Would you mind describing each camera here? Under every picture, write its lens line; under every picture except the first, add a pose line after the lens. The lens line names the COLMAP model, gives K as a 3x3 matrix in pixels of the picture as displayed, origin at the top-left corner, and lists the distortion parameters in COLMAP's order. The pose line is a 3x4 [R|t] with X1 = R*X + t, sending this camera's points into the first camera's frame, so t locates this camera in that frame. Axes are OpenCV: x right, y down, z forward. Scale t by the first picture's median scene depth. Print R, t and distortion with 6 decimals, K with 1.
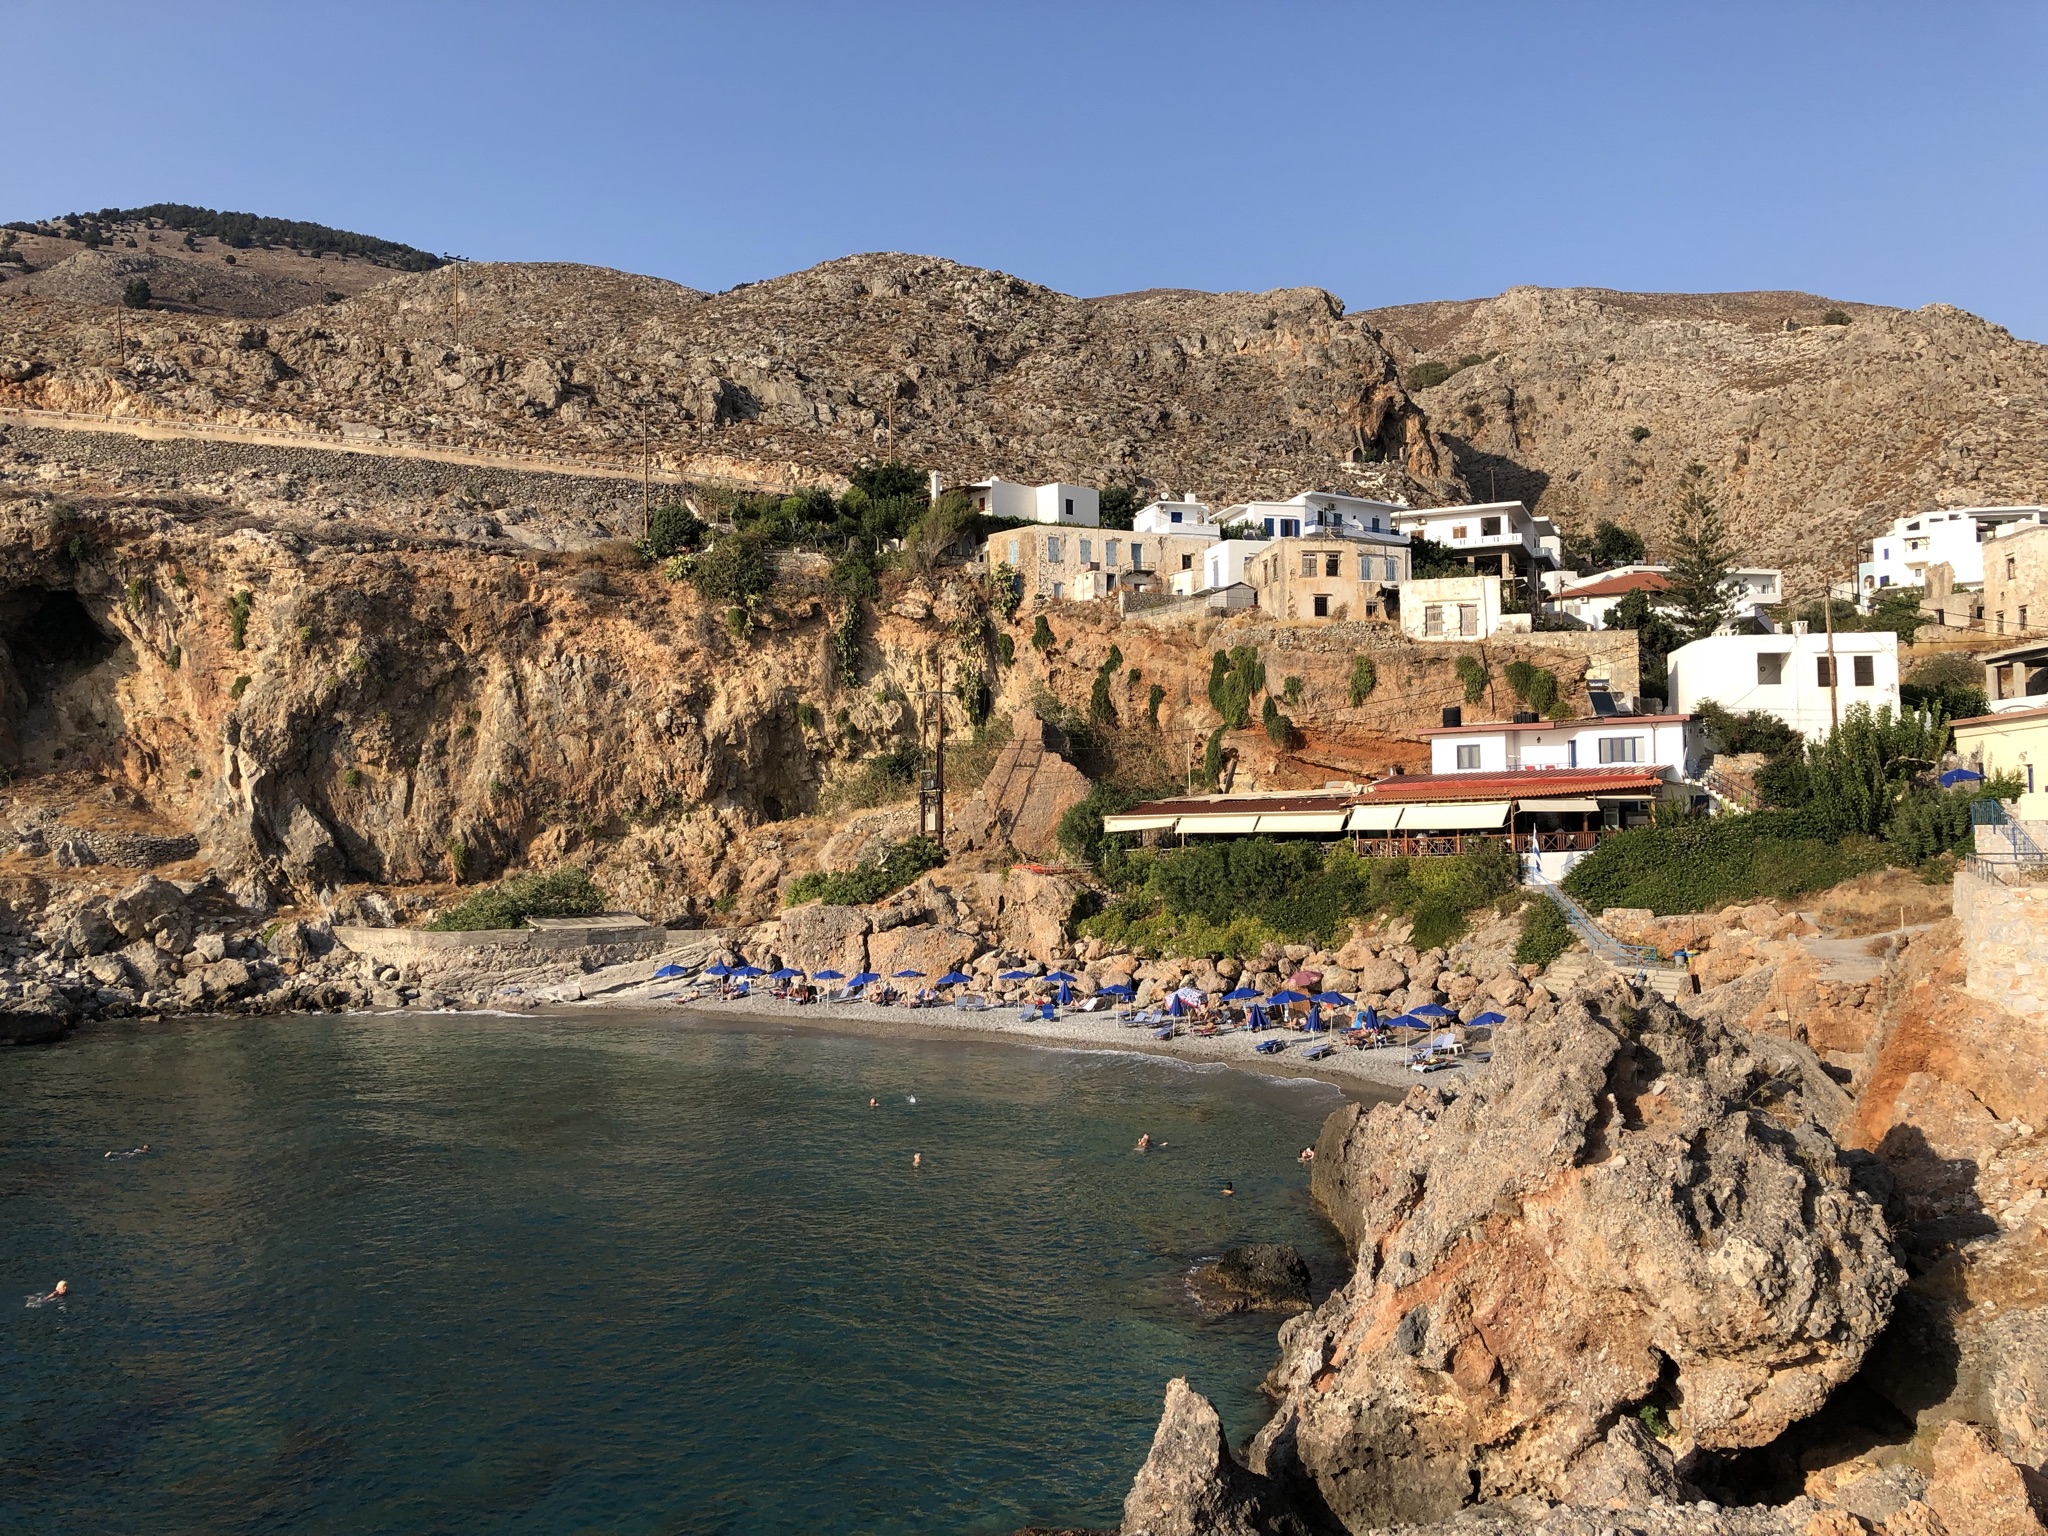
lens RADIAL K [[1678.7, 0, 1030.5], [0, 1678.7, 746.4], [0, 0, 1]] dist [0.042182, -0.049196]
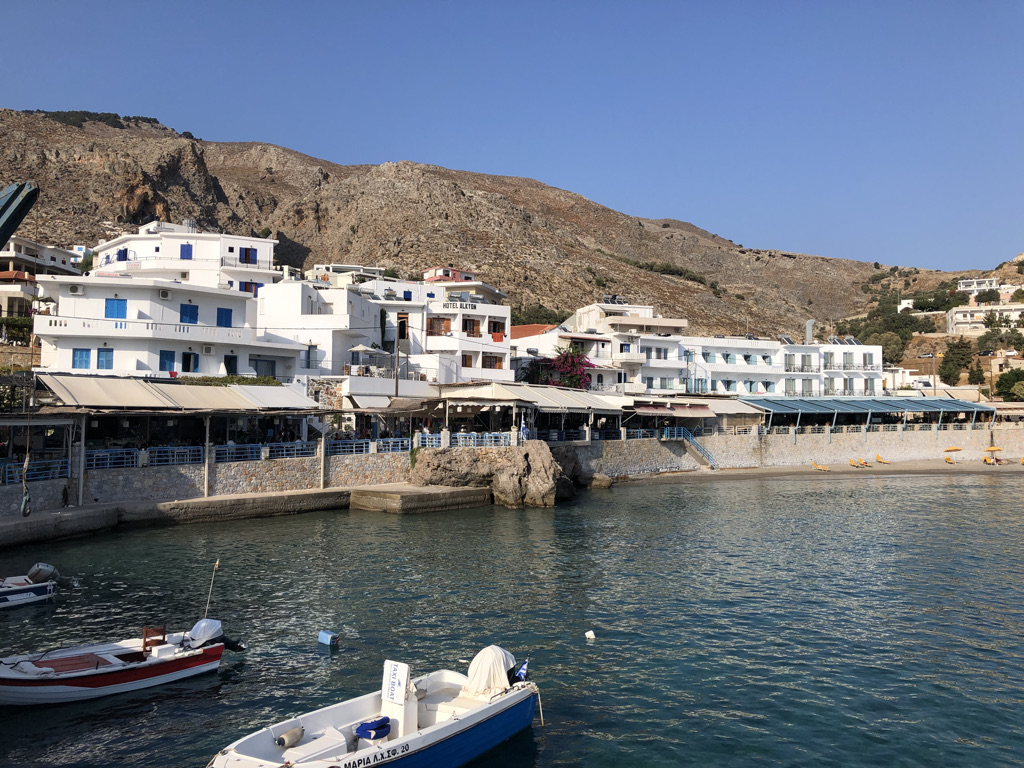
lens RADIAL K [[839.4, 0, 520.3], [0, 839.4, 382.7], [0, 0, 1]] dist [0.042182, -0.049196]
pose [[0.951287, 0.040953, 0.305576, 0.327324], [-0.040559, 0.999148, -0.007641, 0.008584], [-0.305628, -0.005125, 0.952137, -0.093501]]
